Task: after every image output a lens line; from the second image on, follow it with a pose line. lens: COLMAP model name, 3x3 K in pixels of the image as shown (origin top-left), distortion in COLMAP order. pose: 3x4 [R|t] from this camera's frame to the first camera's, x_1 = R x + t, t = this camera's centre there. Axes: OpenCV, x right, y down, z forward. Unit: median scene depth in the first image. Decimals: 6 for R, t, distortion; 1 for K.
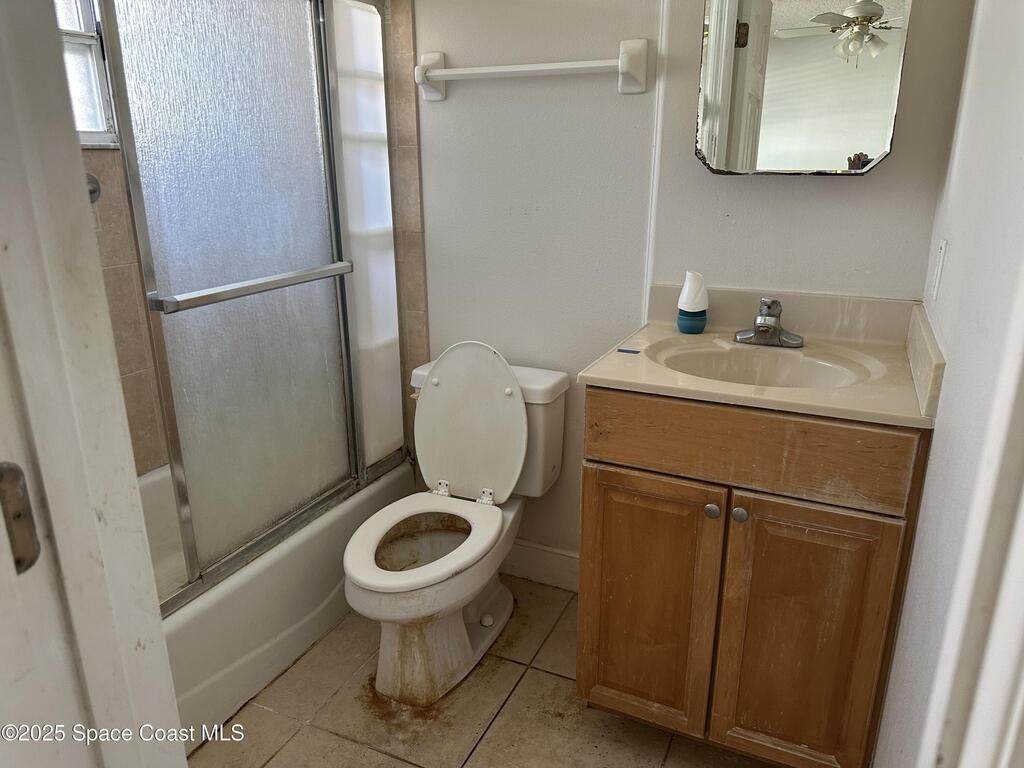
lens RADIAL K [[729.3, 0, 511.3], [0, 729.3, 388.3], [0, 0, 1]] dist [0.137009, -0.253012]
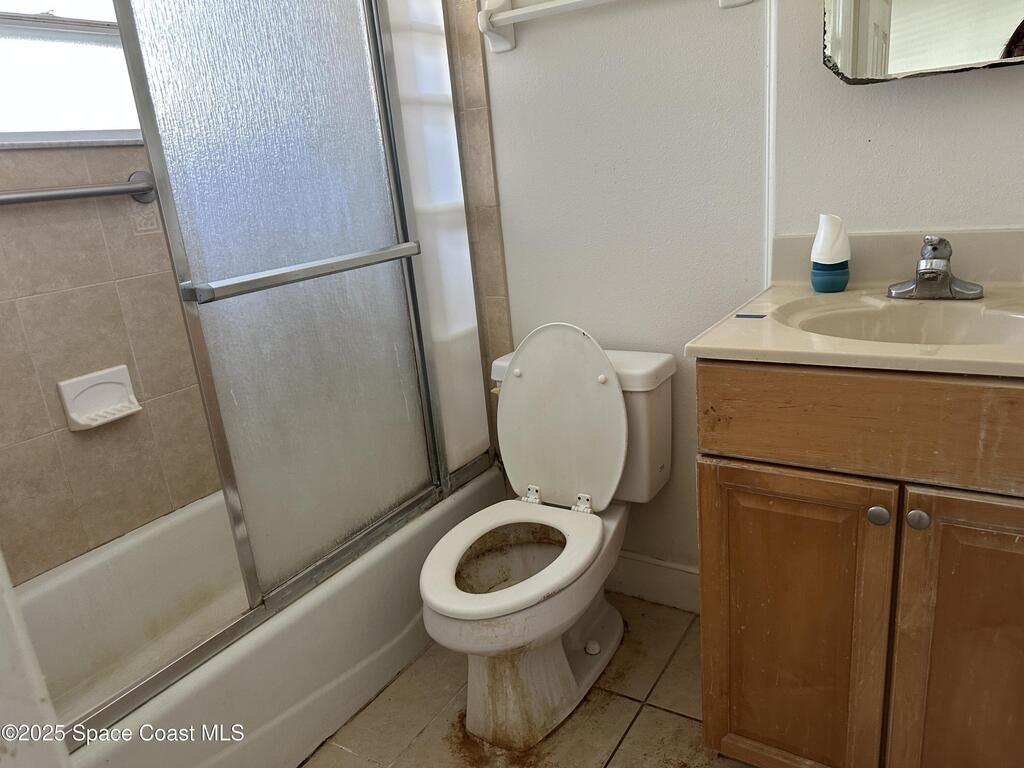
lens RADIAL K [[729.3, 0, 511.3], [0, 729.3, 388.3], [0, 0, 1]] dist [0.137009, -0.253012]
pose [[0.988370, -0.048644, -0.144079, 0.014396], [0.047579, 0.998809, -0.010827, 0.021030], [0.144434, 0.003846, 0.989507, 0.153326]]
